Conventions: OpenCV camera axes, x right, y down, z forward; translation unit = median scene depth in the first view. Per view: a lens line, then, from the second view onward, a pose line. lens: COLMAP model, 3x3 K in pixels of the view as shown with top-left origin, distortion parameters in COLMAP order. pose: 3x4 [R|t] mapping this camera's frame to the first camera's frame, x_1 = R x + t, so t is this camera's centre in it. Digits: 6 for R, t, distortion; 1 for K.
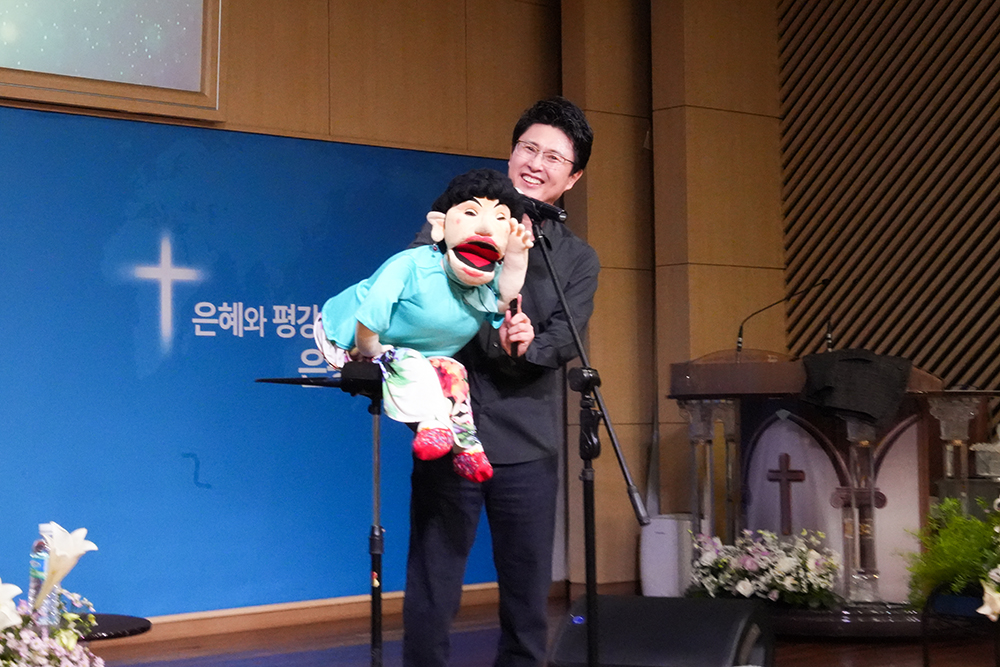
lens RADIAL K [[1870.3, 0, 344.2], [0, 1870.3, 334.9], [0, 0, 1]] dist [0.037445, 0.349590]
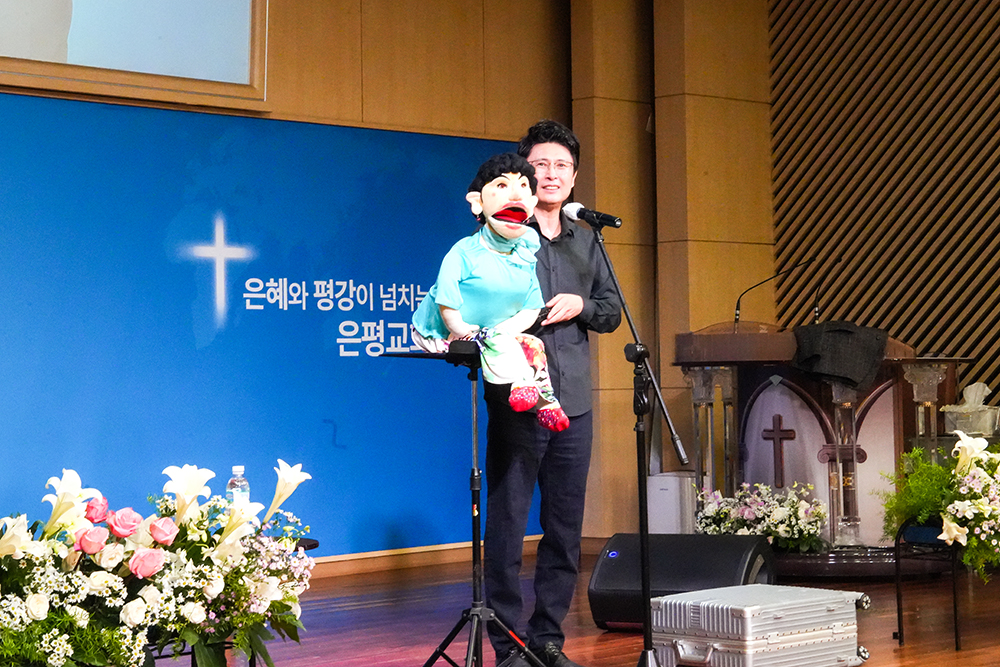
lens RADIAL K [[2120.7, 0, 499.4], [0, 2120.7, 284.3], [0, 0, 1]] dist [0.260580, 0.315410]
pose [[0.993988, 0.000610, 0.109486, -0.068329], [-0.000270, 0.999995, -0.003123, -0.010246], [-0.109487, 0.003075, 0.993983, -0.241591]]
